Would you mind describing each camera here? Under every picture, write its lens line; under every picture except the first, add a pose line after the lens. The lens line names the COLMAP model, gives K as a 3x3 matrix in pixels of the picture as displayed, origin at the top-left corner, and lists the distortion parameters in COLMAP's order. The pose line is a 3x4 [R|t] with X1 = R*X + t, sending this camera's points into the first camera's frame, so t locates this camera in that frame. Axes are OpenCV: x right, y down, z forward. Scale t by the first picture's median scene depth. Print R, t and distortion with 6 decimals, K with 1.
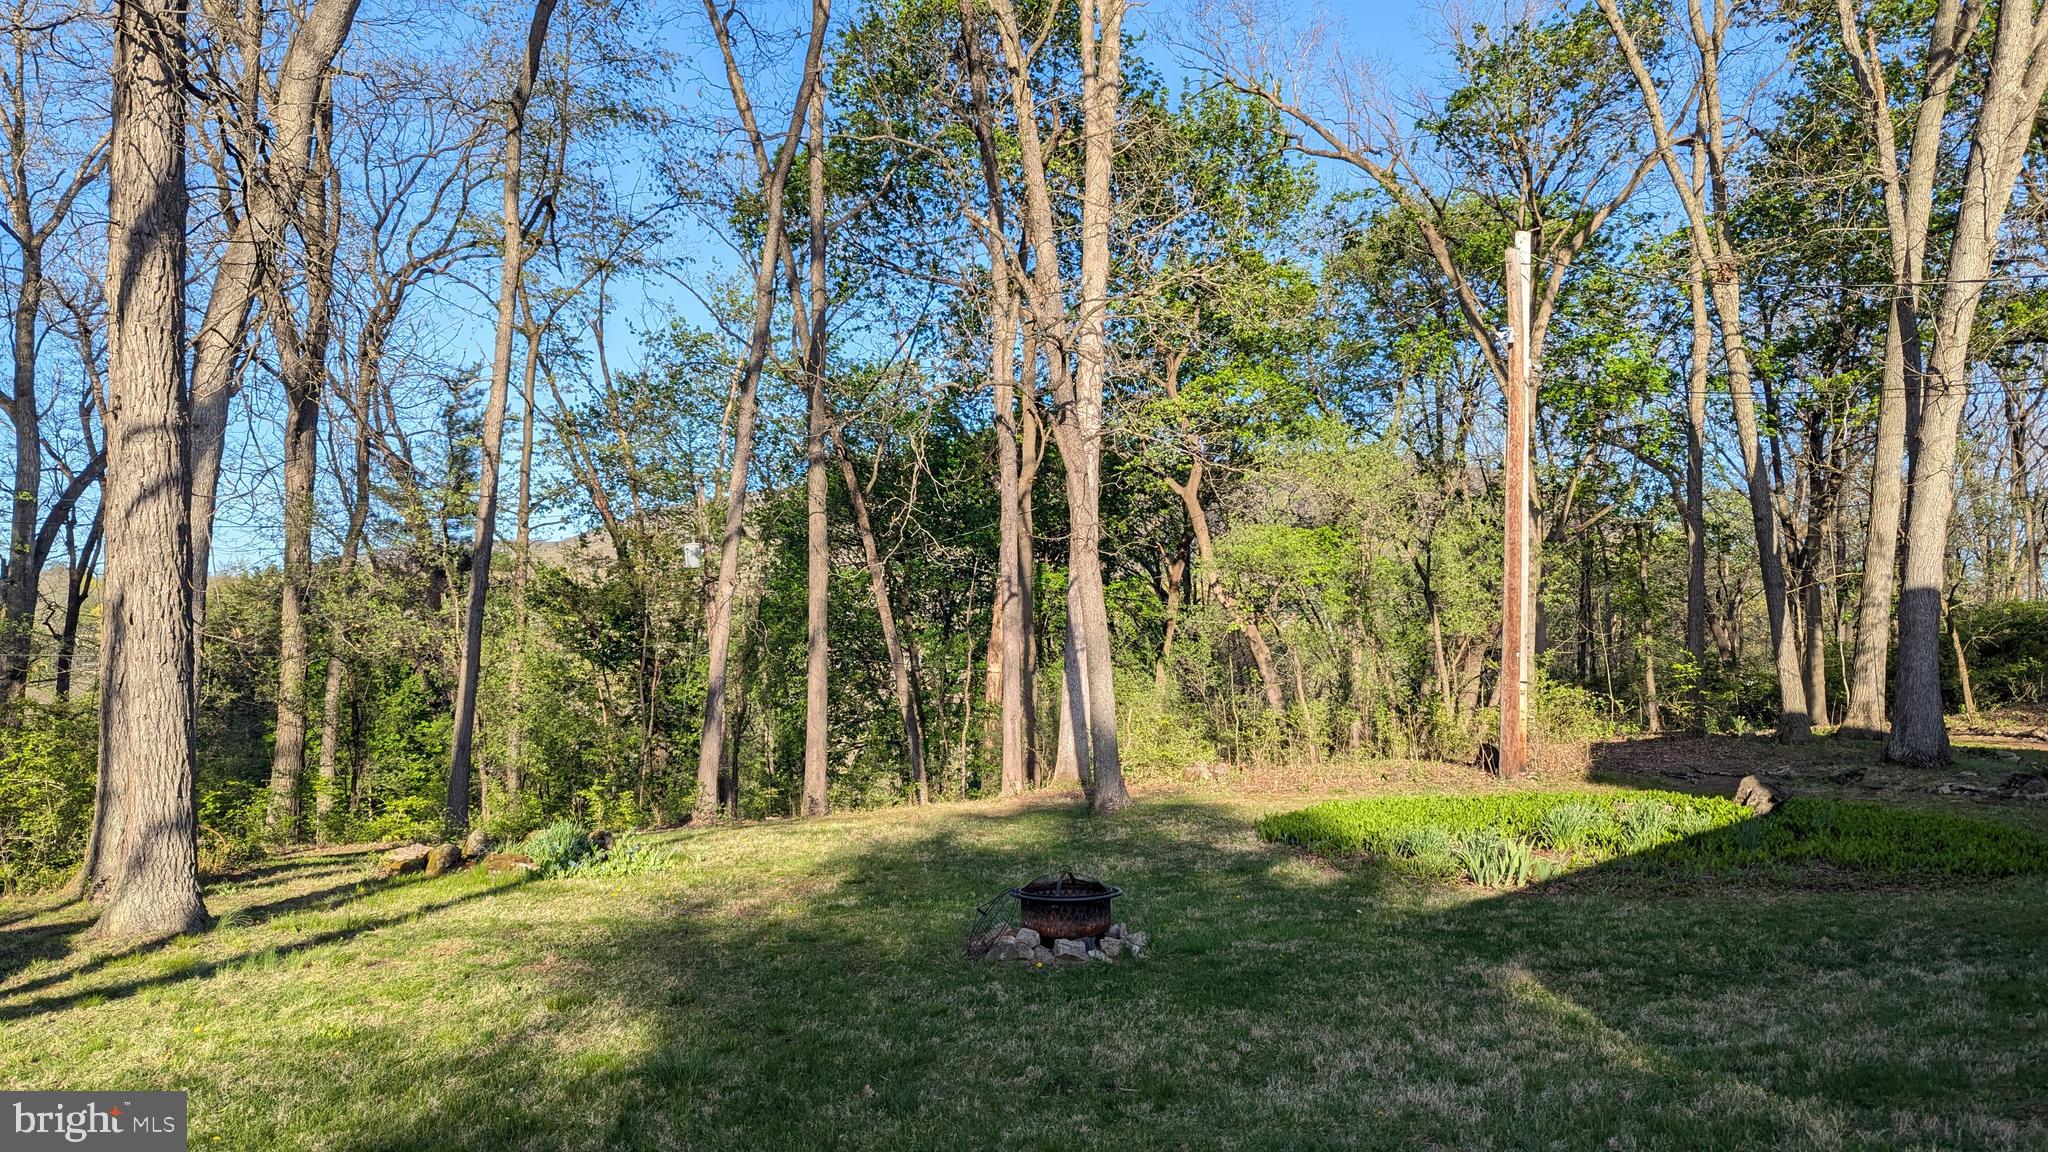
lens RADIAL K [[1317.1, 0, 1023.3], [0, 1317.1, 507.5], [0, 0, 1]] dist [-0.001446, -0.026079]
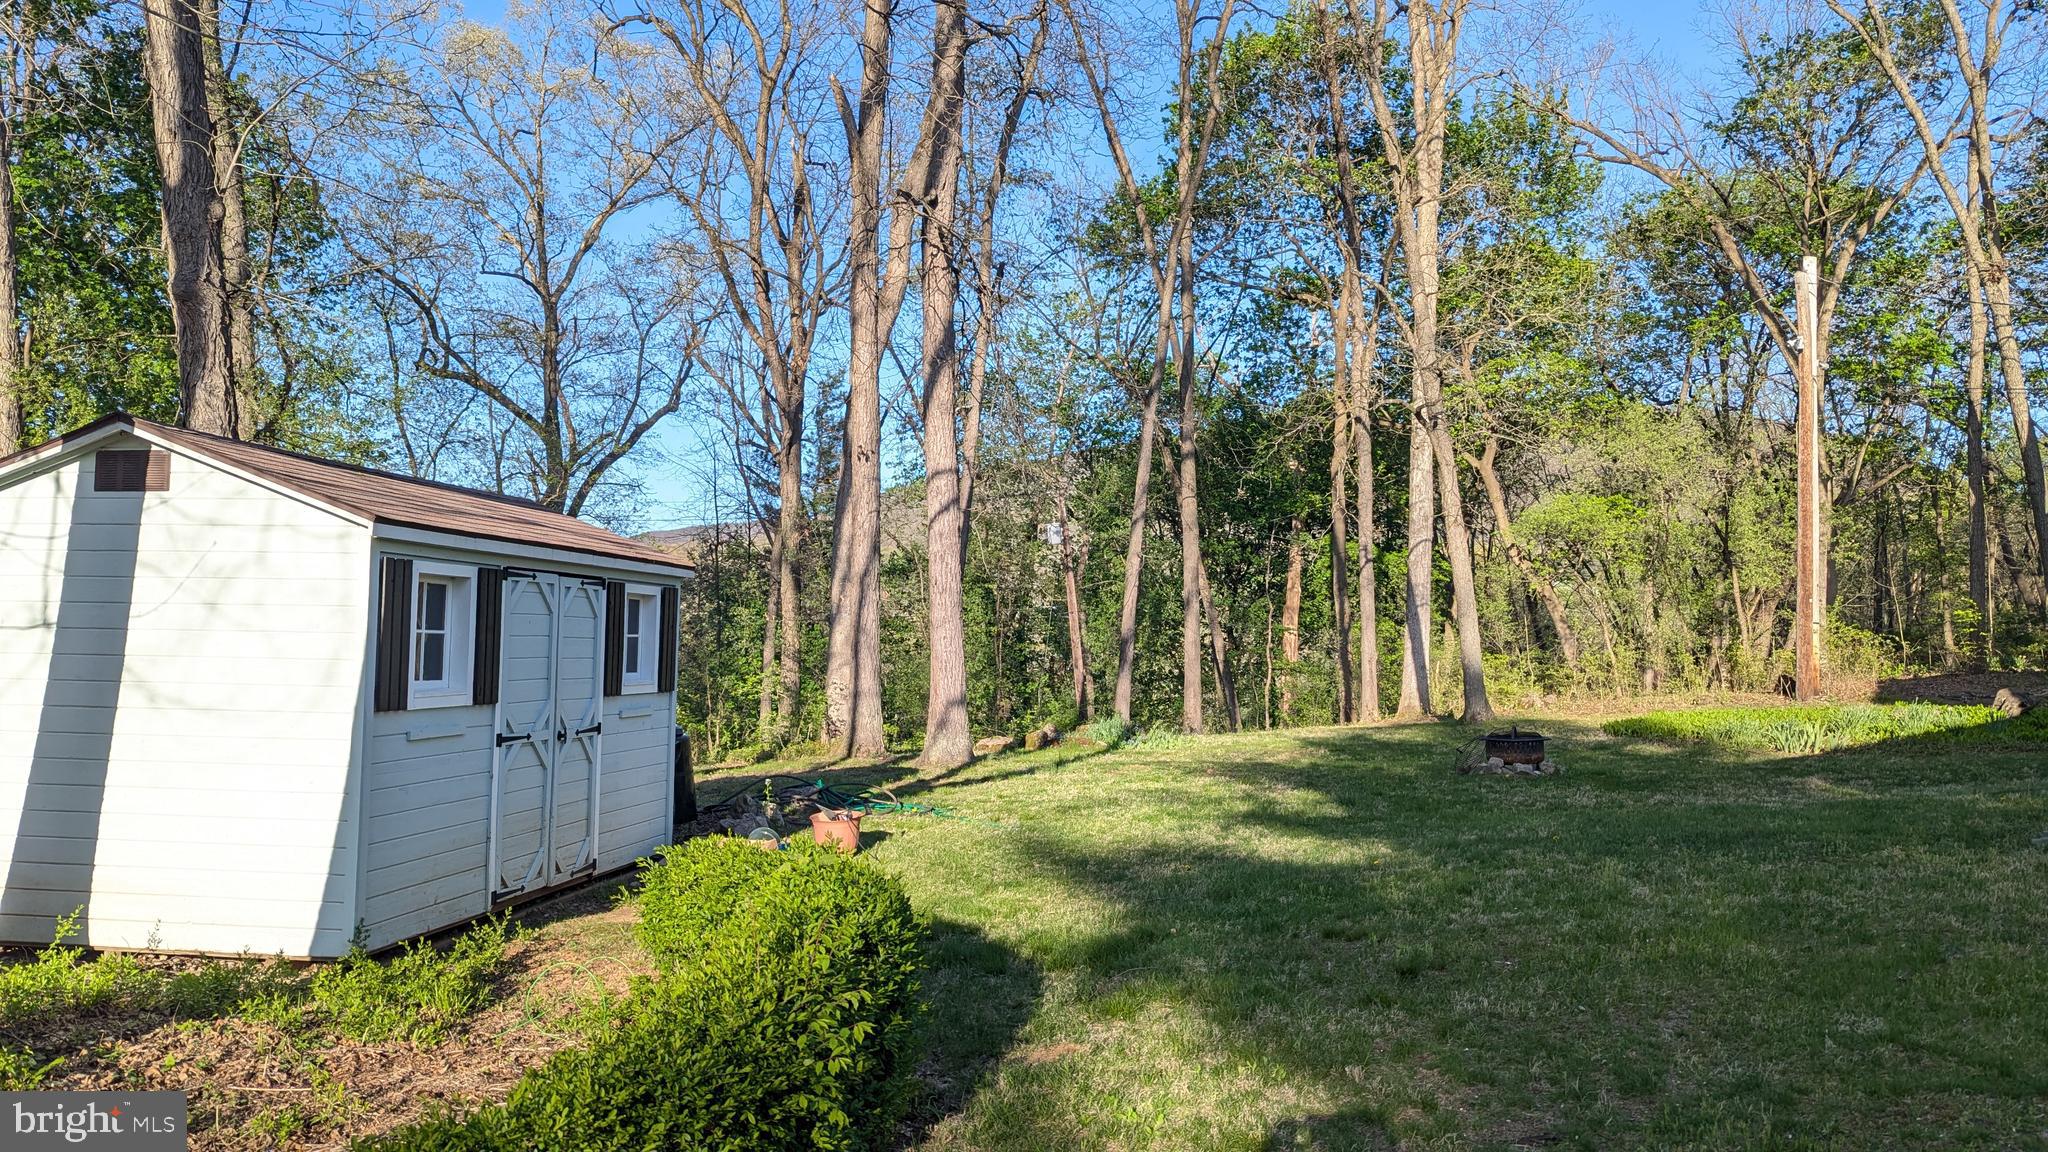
lens RADIAL K [[1317.1, 0, 1023.3], [0, 1317.1, 507.5], [0, 0, 1]] dist [-0.001446, -0.026079]
pose [[0.983612, -0.024311, -0.178651, -0.087502], [0.028318, 0.999401, 0.019909, -0.014442], [0.178060, -0.024642, 0.983711, -0.230687]]
